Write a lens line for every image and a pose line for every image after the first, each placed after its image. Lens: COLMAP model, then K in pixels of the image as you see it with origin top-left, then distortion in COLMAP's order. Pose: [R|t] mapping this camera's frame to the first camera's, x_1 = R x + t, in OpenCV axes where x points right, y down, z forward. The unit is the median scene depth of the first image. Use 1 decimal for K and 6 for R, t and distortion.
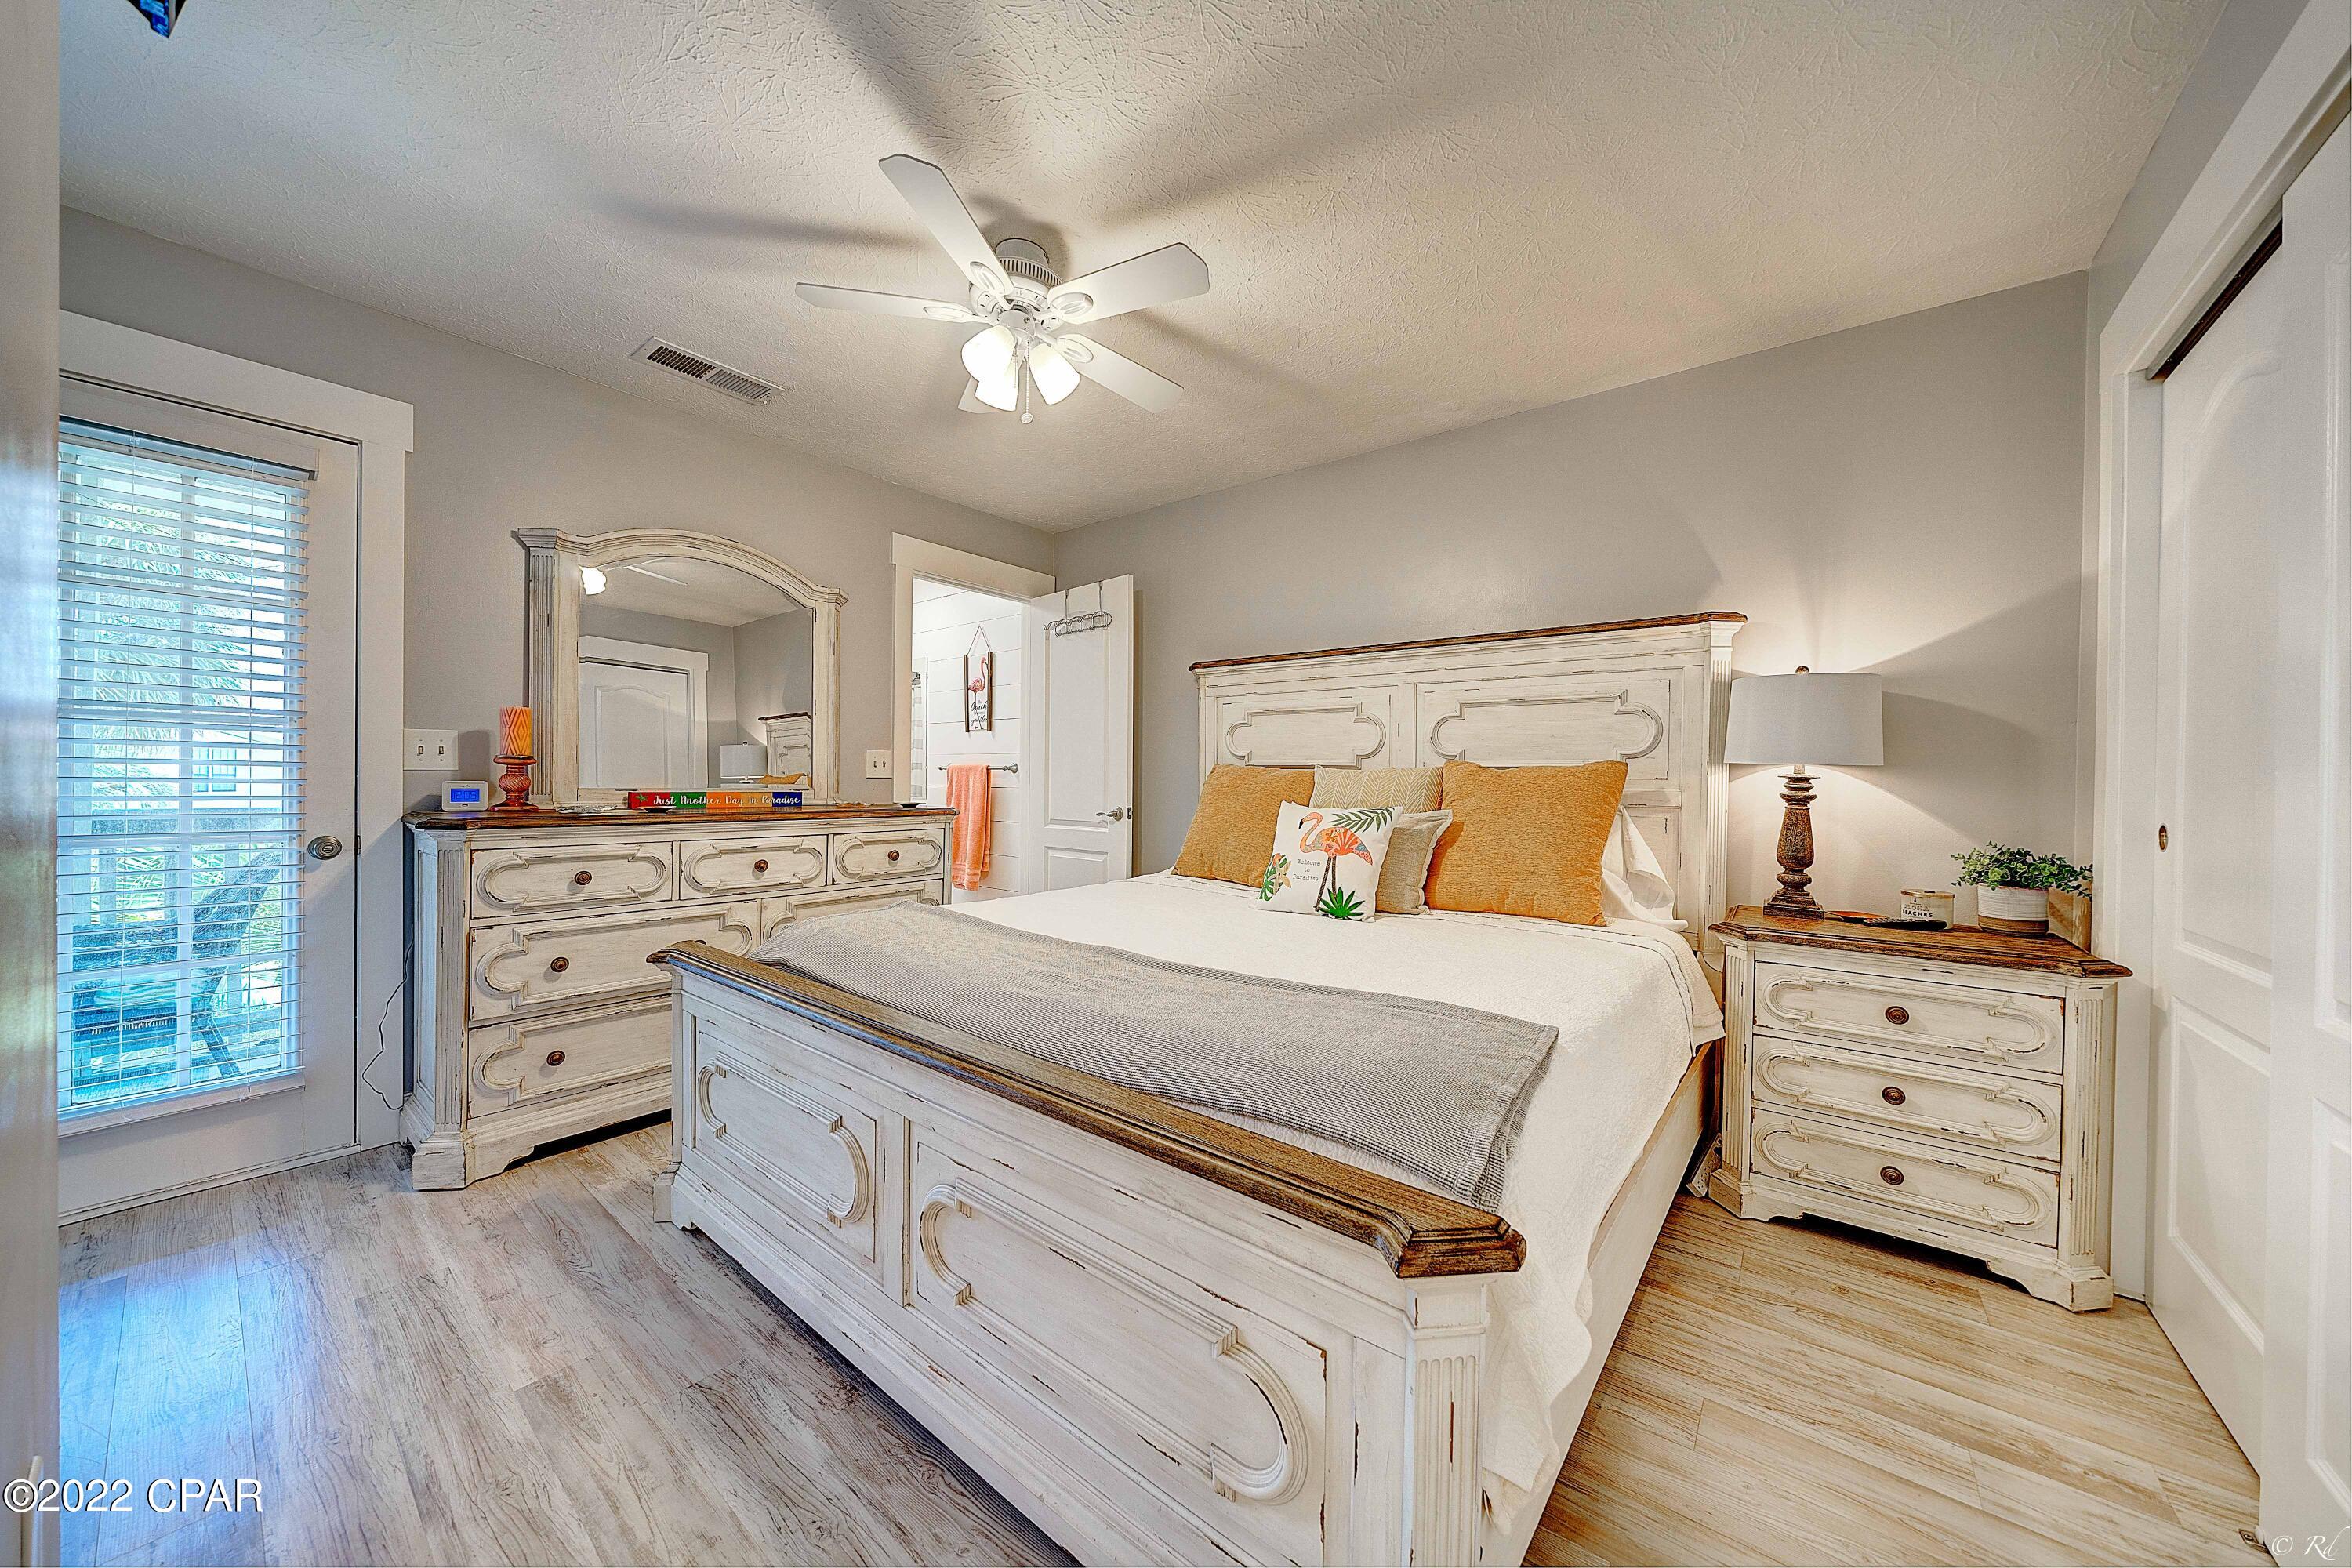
lens RADIAL K [[804.4, 0, 1171.7], [0, 804.4, 785.0], [0, 0, 1]] dist [-0.008968, 0.000272]
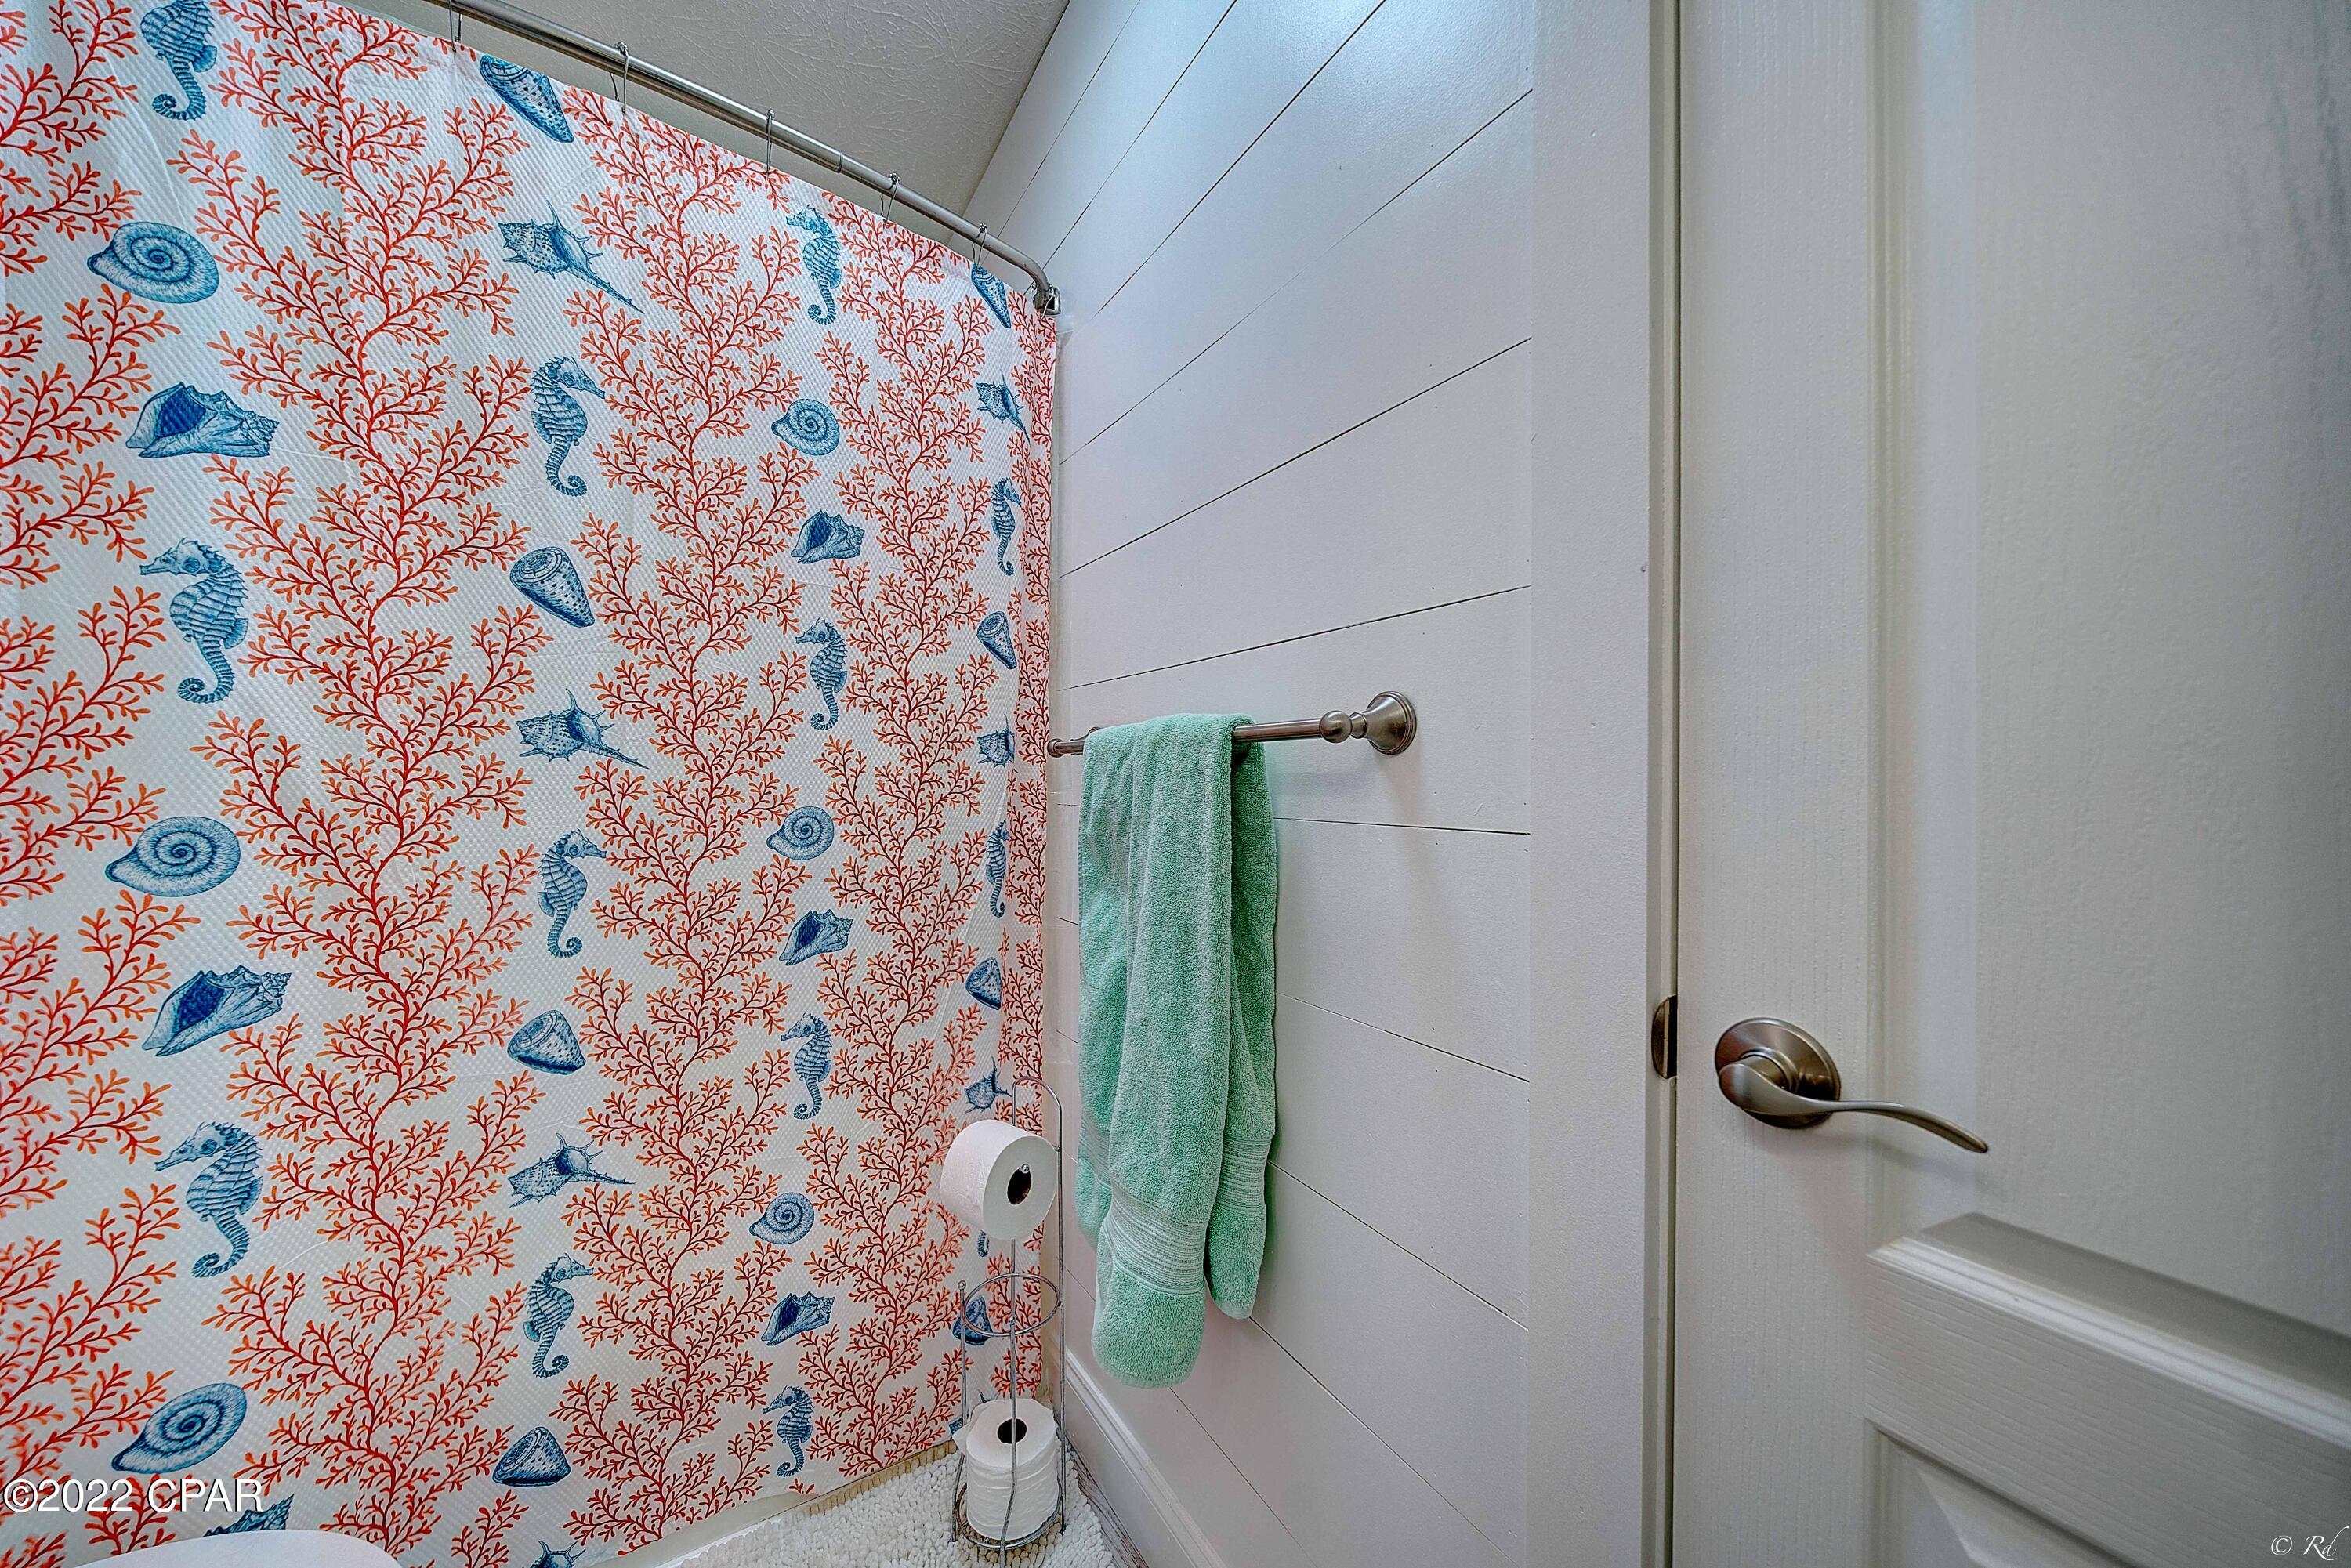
lens RADIAL K [[804.0, 0, 1177.4], [0, 804.0, 780.9], [0, 0, 1]] dist [-0.008968, 0.000272]
pose [[0.942745, -0.009372, -0.333382, -0.186430], [0.008243, 0.999954, -0.004802, -0.008915], [0.333412, 0.001779, 0.942780, 0.842376]]
